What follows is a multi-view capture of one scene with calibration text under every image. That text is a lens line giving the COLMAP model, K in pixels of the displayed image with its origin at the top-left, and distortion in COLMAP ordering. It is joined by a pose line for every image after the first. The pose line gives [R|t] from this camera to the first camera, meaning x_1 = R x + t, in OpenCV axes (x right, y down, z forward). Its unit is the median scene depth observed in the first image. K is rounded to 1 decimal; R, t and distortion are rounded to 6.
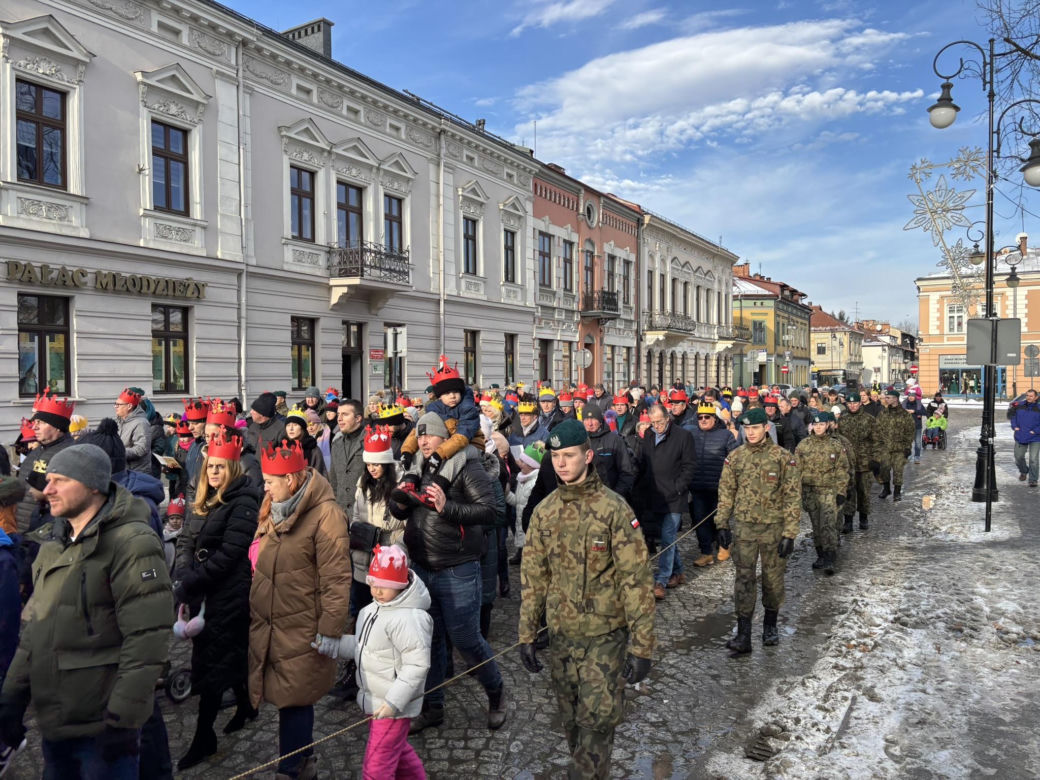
lens RADIAL K [[758.5, 0, 520.0], [0, 758.5, 390.0], [0, 0, 1]] dist [0.011488, -0.004647]
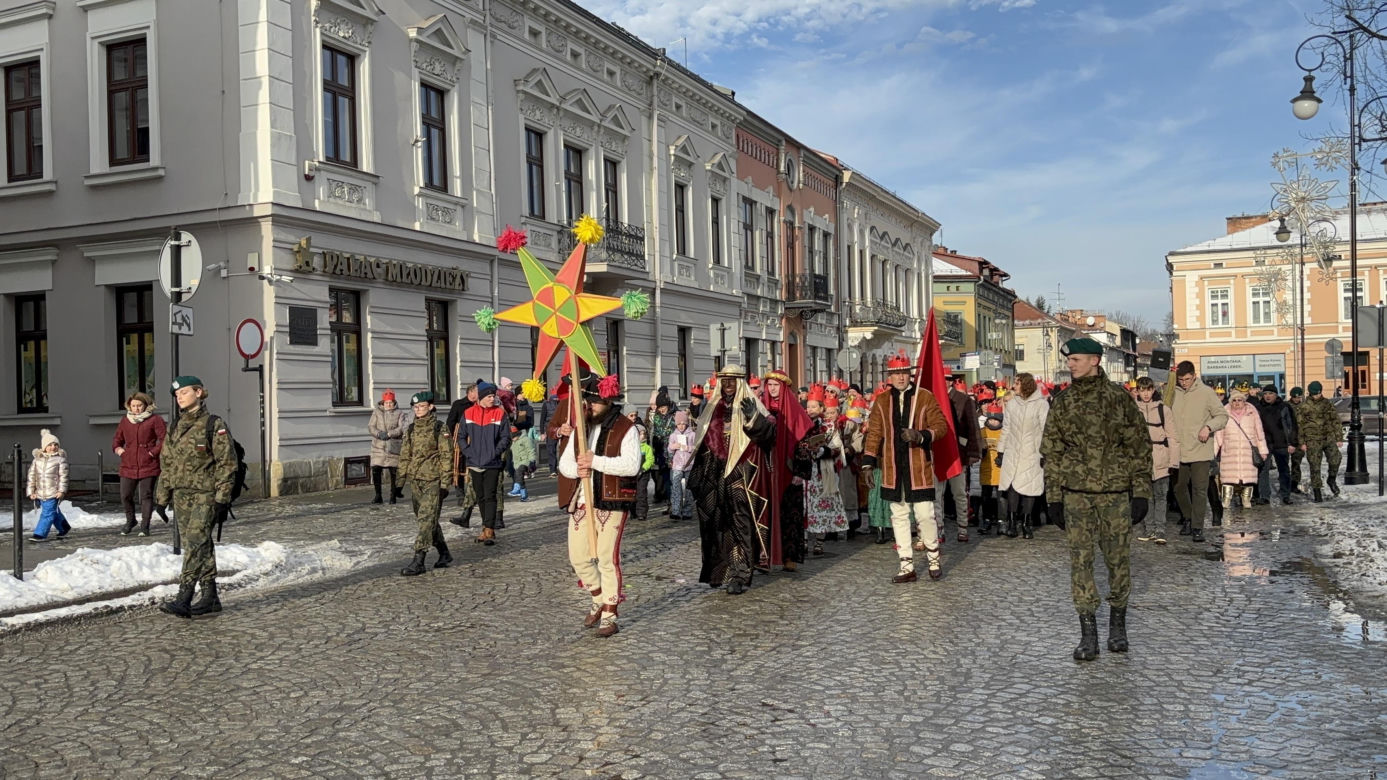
lens RADIAL K [[1218.8, 0, 692.8], [0, 1218.8, 402.6], [0, 0, 1]] dist [0.012056, 0.018065]
pose [[0.990164, -0.019226, 0.138585, -0.229261], [0.021905, 0.999601, -0.017831, 0.020599], [-0.138186, 0.020692, 0.990190, -0.232623]]
